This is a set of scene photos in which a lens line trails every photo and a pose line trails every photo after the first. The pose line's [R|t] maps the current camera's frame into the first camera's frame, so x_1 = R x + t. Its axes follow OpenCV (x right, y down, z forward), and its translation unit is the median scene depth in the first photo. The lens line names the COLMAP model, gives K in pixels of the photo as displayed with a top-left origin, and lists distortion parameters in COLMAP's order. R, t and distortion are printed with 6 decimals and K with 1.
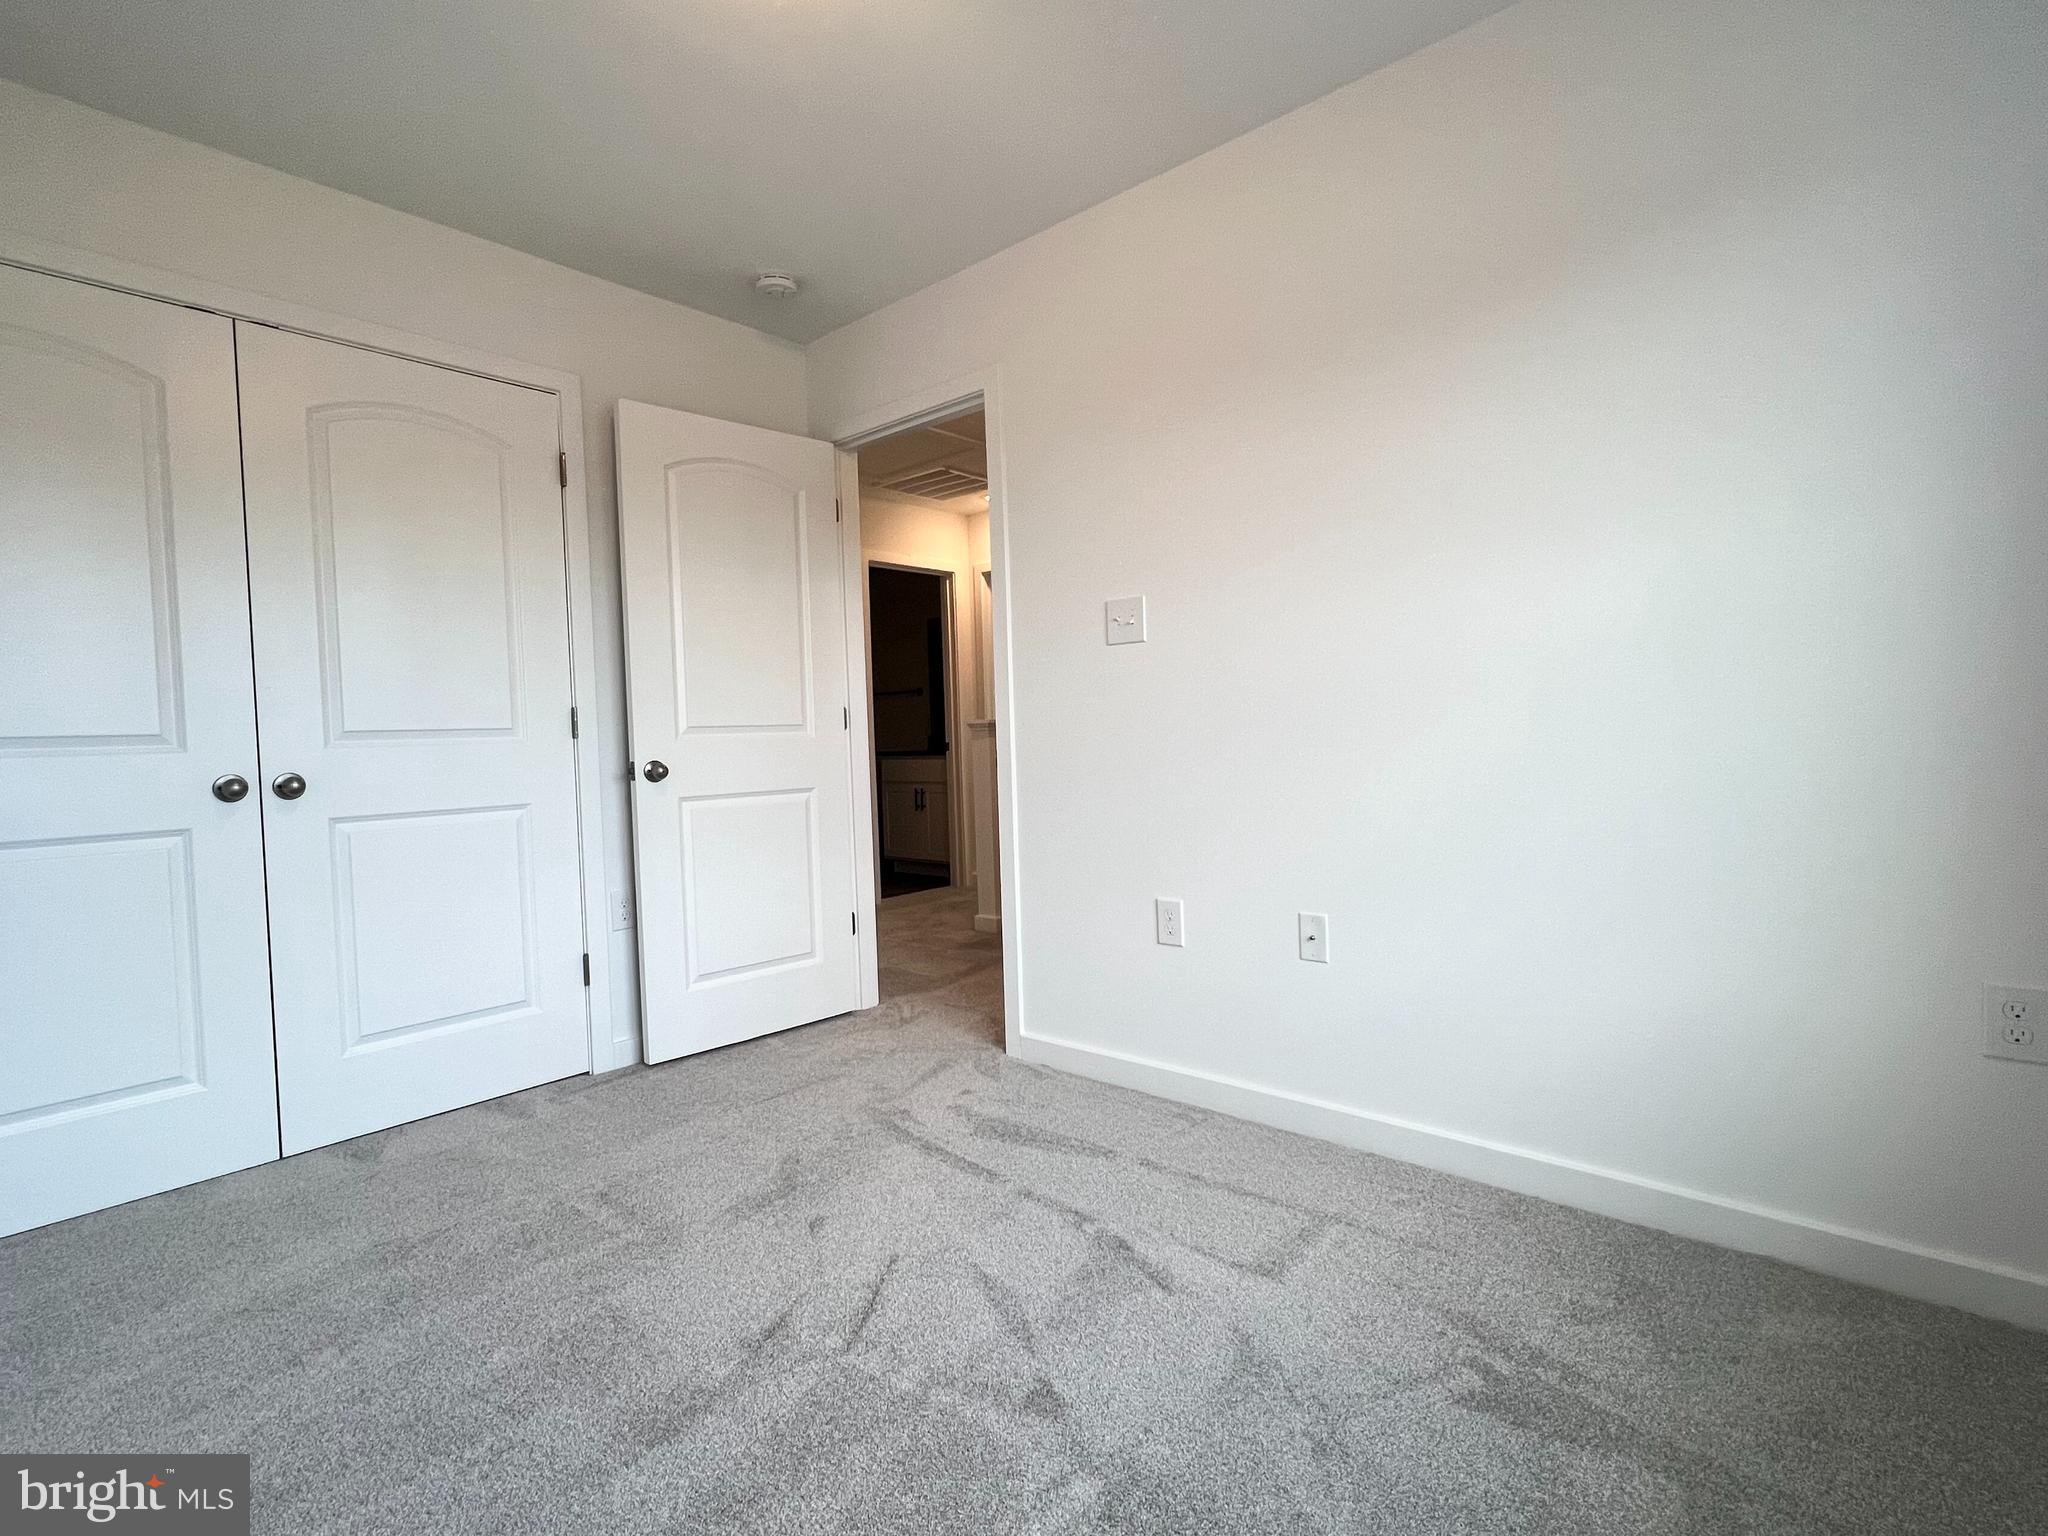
lens RADIAL K [[1016.8, 0, 1030.9], [0, 1016.8, 767.8], [0, 0, 1]] dist [0.024793, -0.001274]
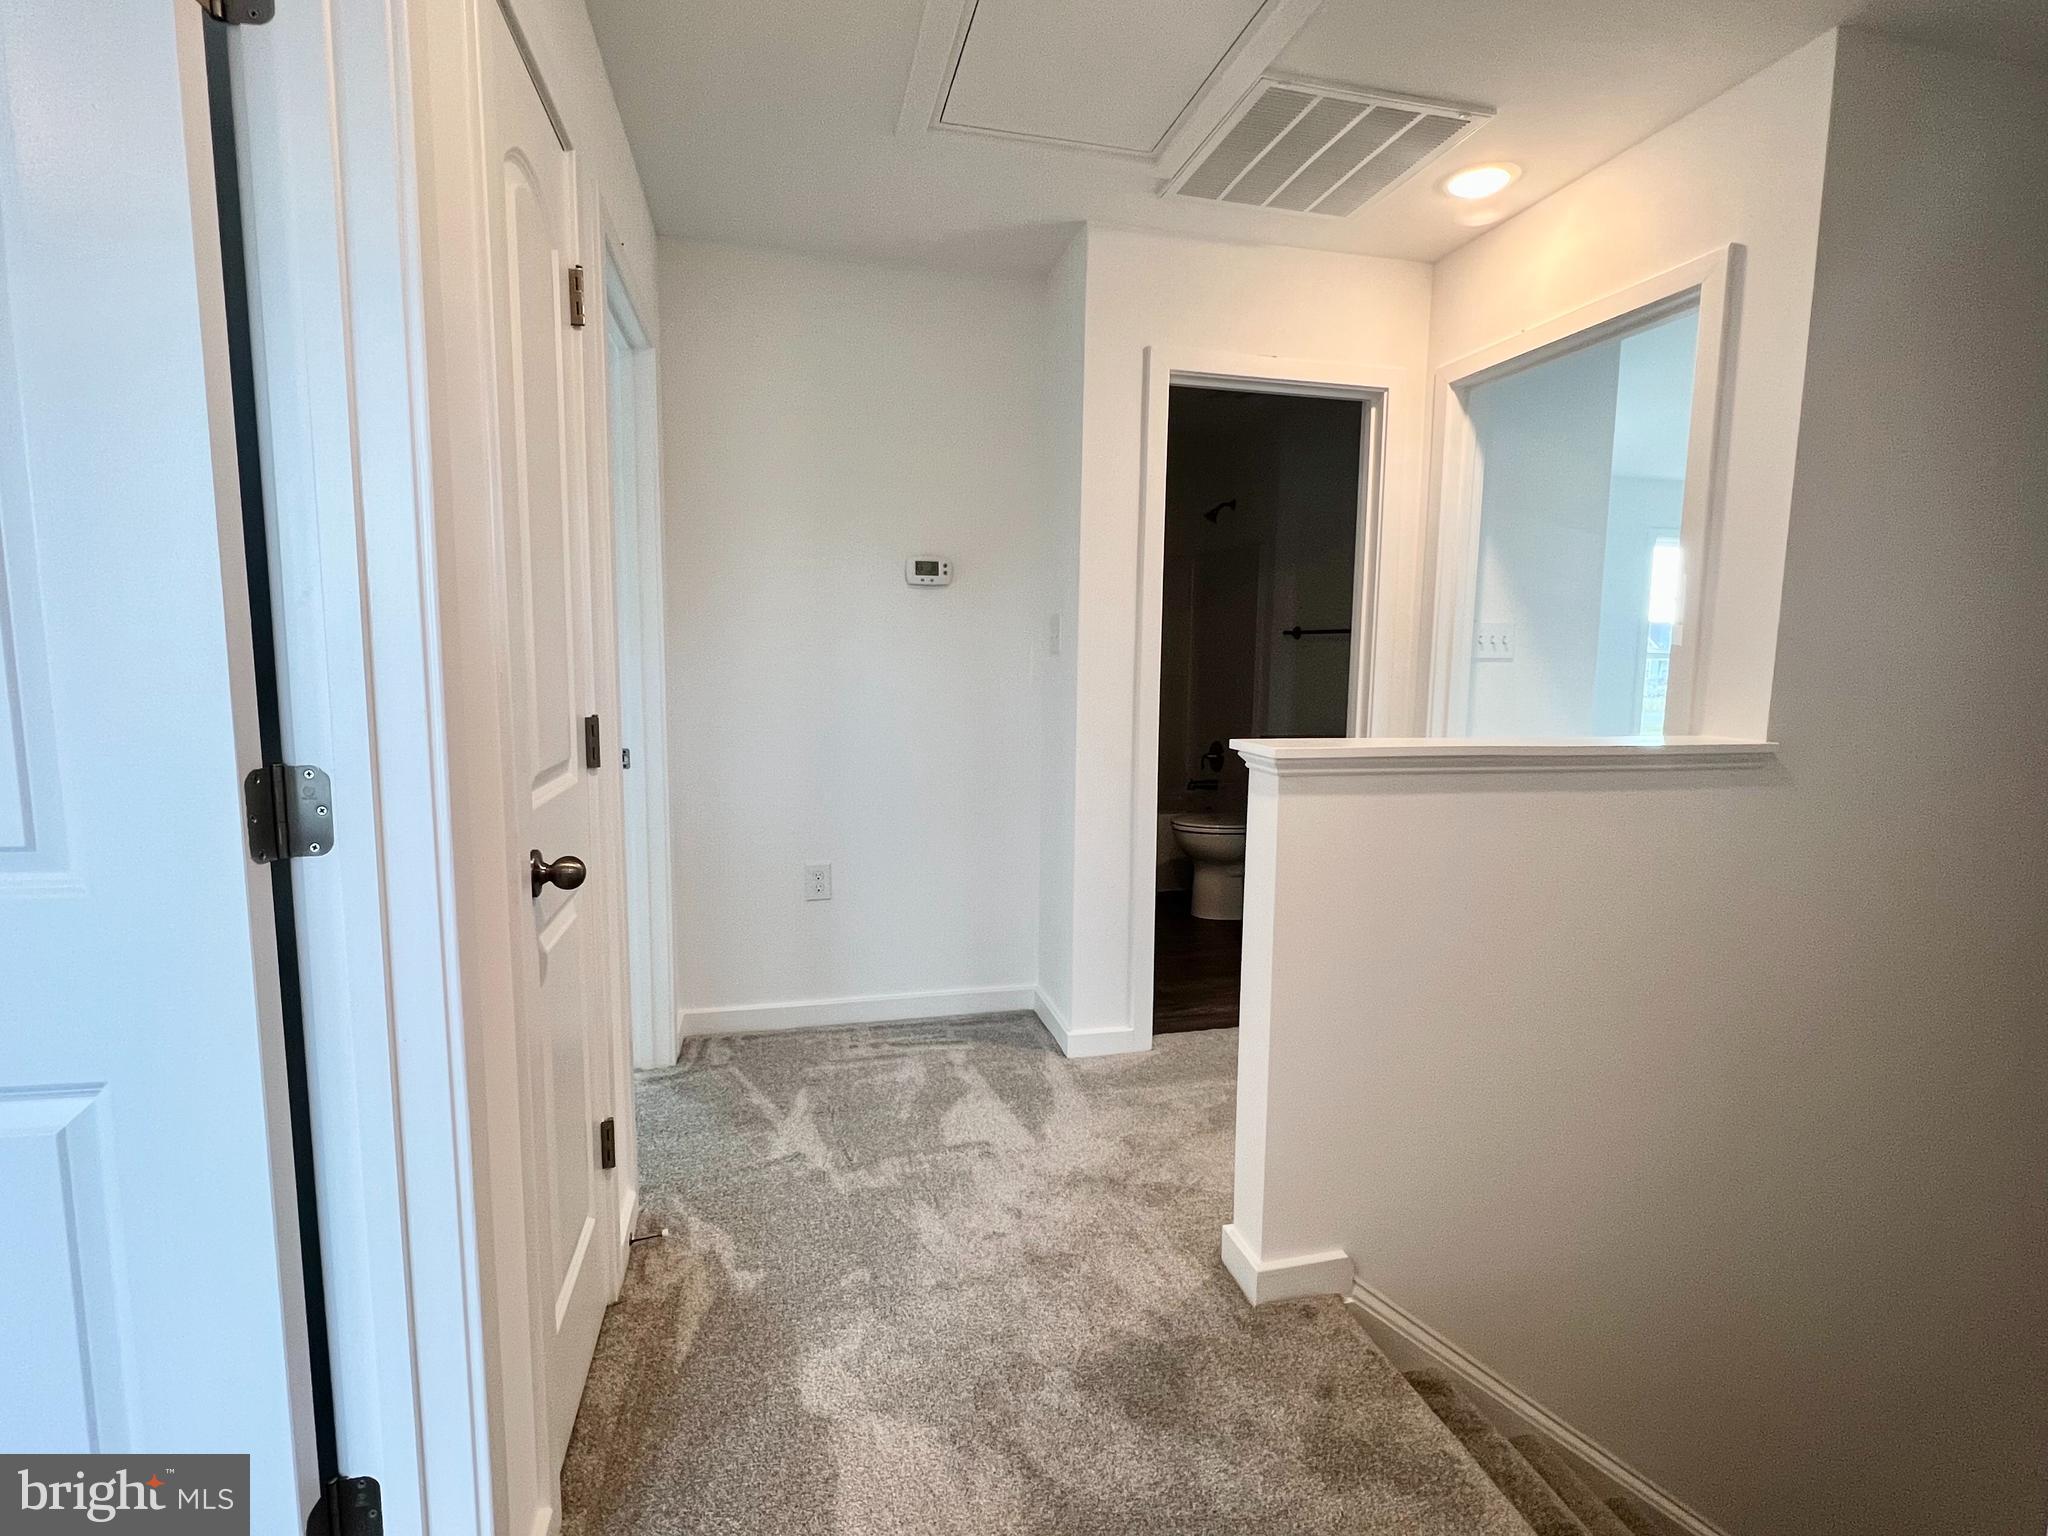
lens RADIAL K [[1016.8, 0, 1030.9], [0, 1016.8, 767.8], [0, 0, 1]] dist [0.024793, -0.001274]
pose [[0.830827, 0.098035, -0.547828, 0.155459], [-0.048591, 0.993382, 0.104075, -0.123316], [0.554405, -0.059848, 0.830092, 1.107298]]
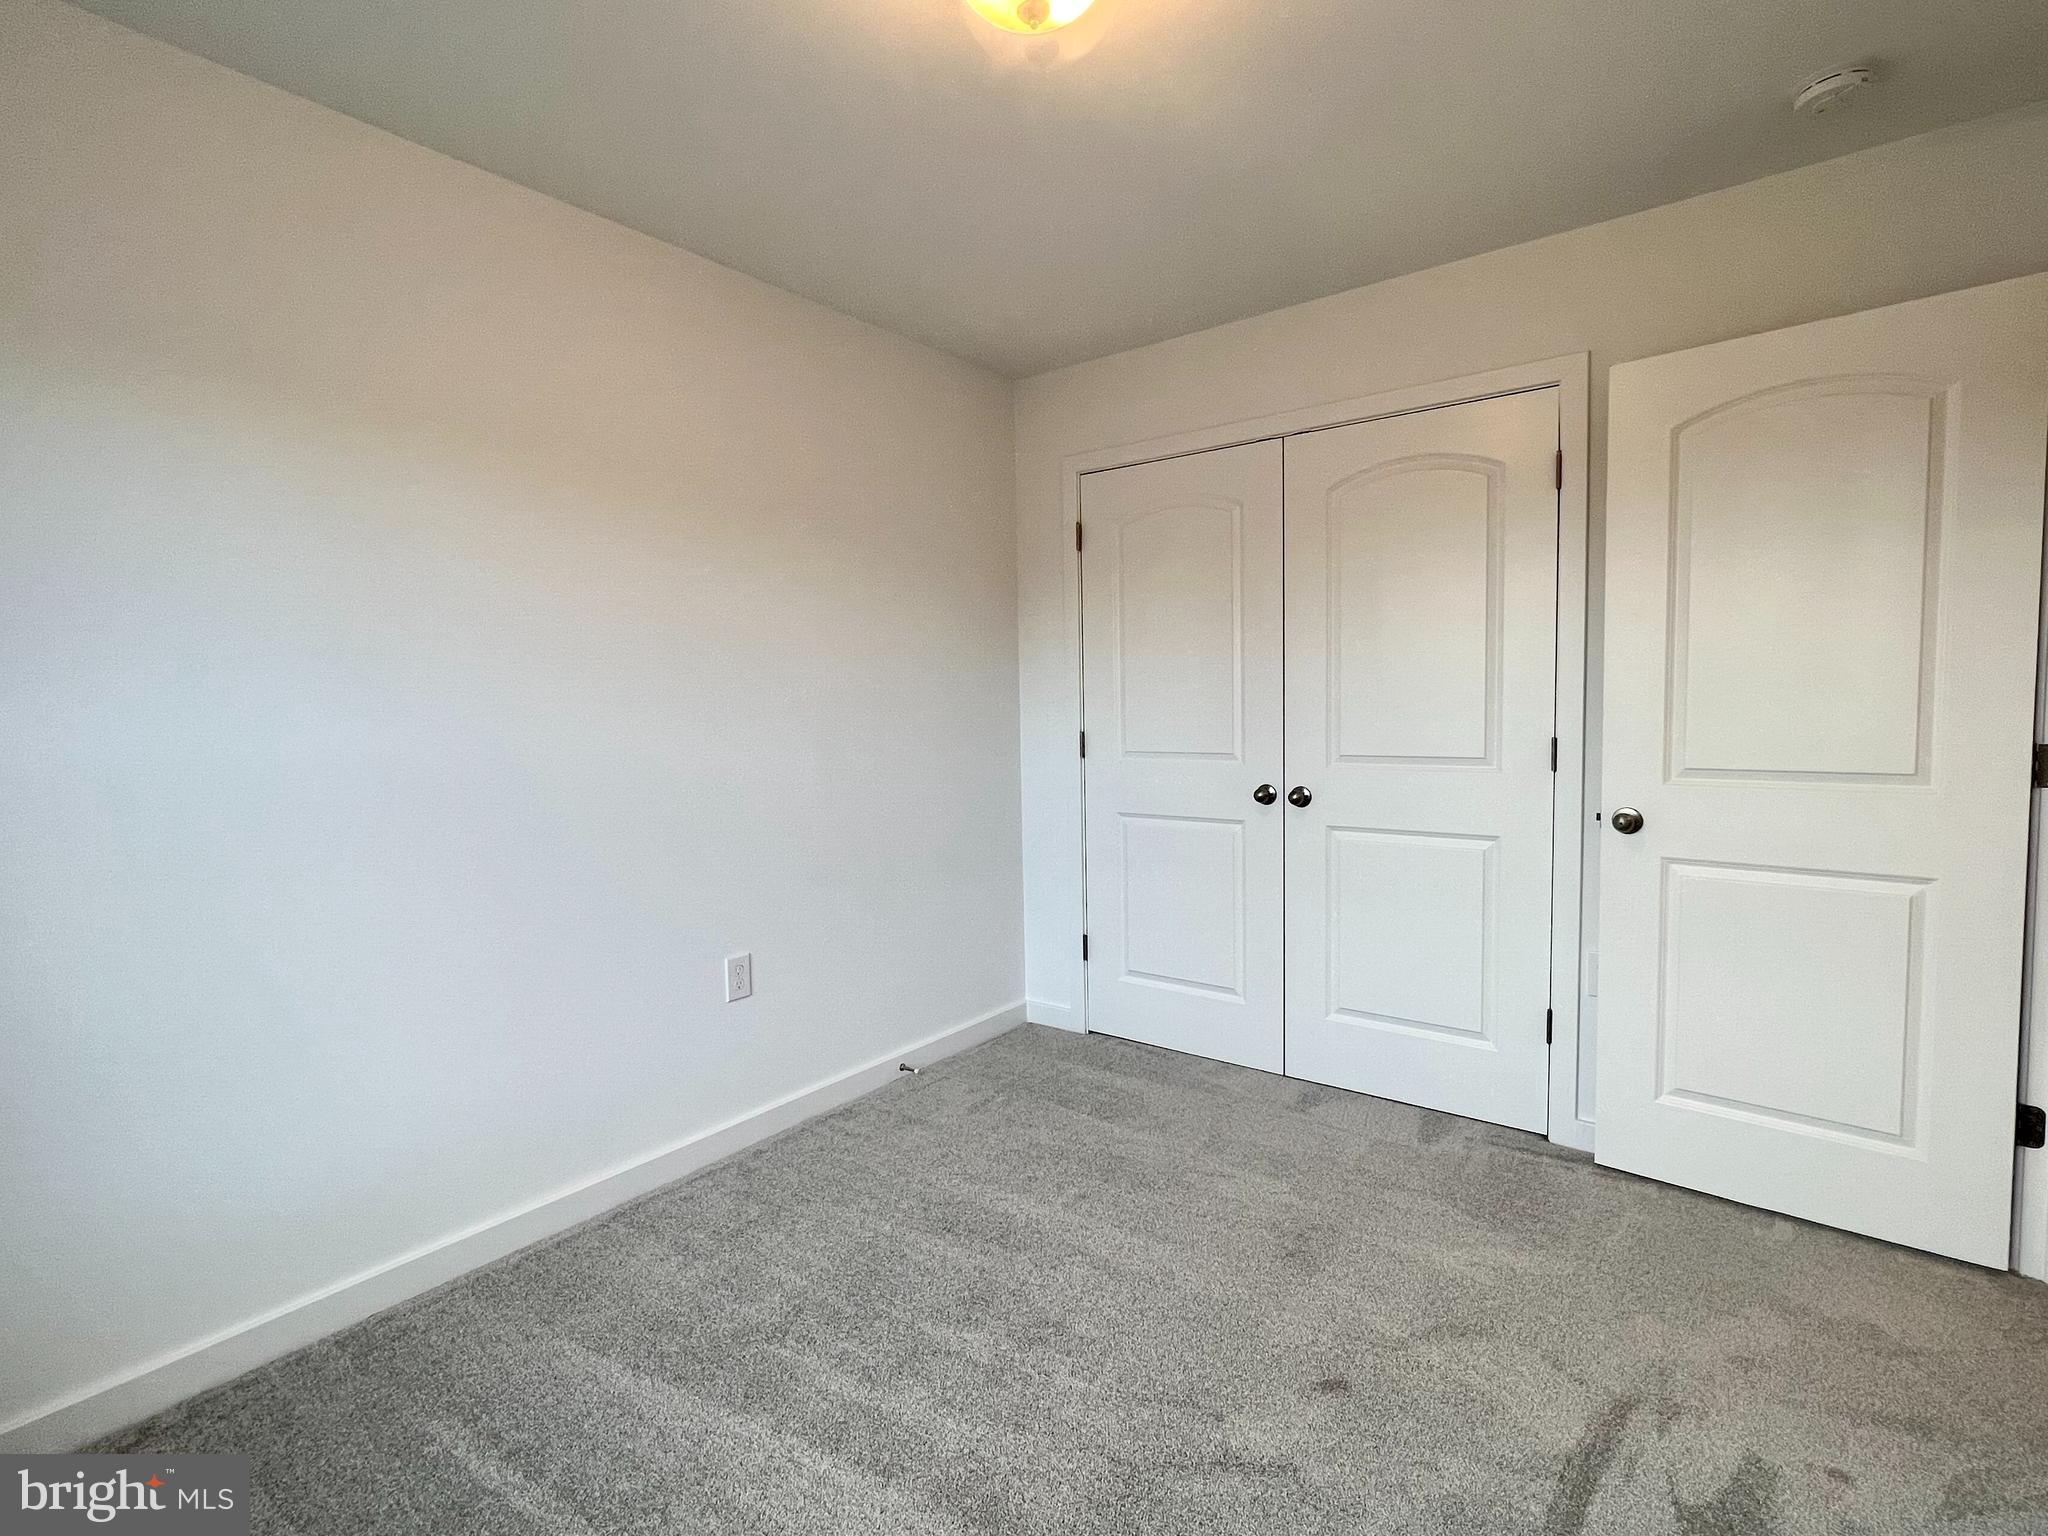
lens RADIAL K [[1016.8, 0, 1030.9], [0, 1016.8, 767.8], [0, 0, 1]] dist [0.024793, -0.001274]
pose [[0.057784, 0.104297, -0.992866, 0.441025], [-0.018044, 0.994475, 0.103416, -0.122926], [0.998166, 0.011940, 0.059347, 0.511544]]
